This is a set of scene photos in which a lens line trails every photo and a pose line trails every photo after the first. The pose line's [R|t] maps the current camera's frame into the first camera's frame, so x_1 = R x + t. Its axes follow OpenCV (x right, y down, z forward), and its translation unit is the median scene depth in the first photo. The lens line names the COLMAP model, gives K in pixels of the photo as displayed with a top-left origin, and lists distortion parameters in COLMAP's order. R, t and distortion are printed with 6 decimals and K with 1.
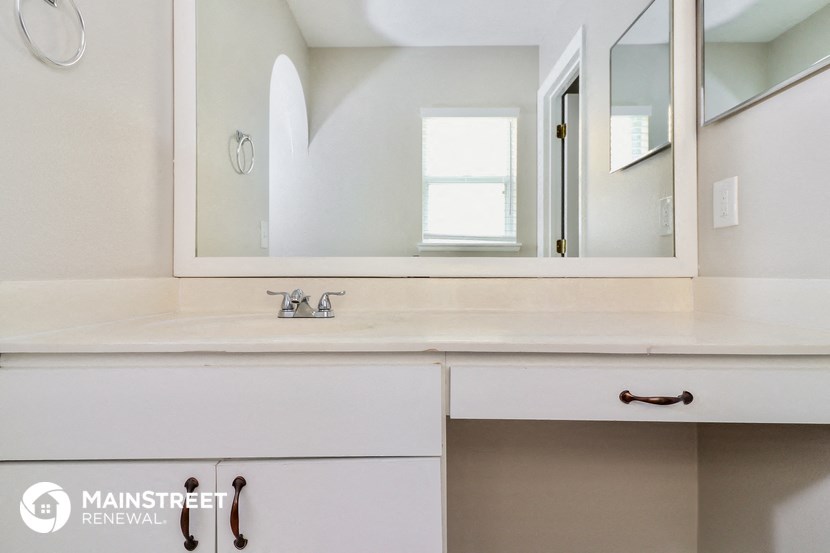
lens RADIAL K [[414.8, 0, 415.0], [0, 414.8, 276.5], [0, 0, 1]] dist [0.000031, 0.000085]
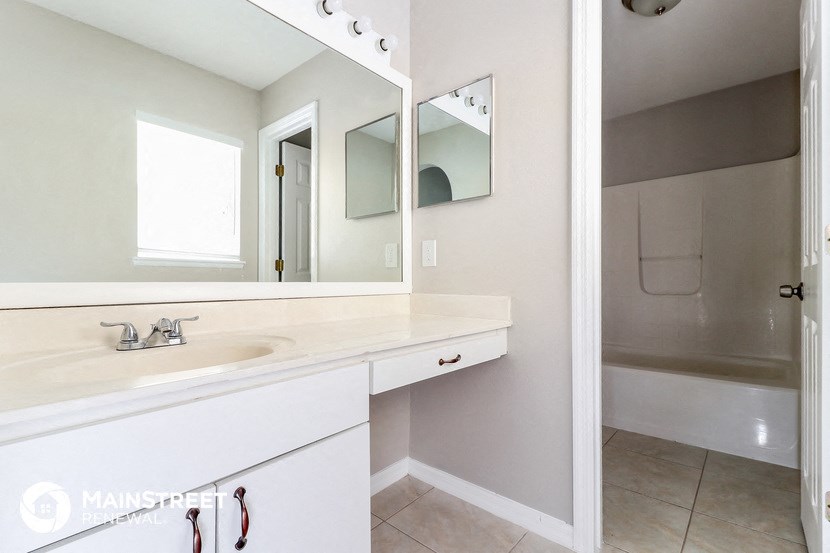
lens RADIAL K [[384.5, 0, 415.0], [0, 384.5, 276.5], [0, 0, 1]] dist [0.000704, 0.000061]
pose [[0.640337, 0.009453, 0.768036, -0.531481], [0.005386, 0.999844, -0.016797, -0.042928], [-0.768075, 0.014893, 0.640186, -0.029949]]
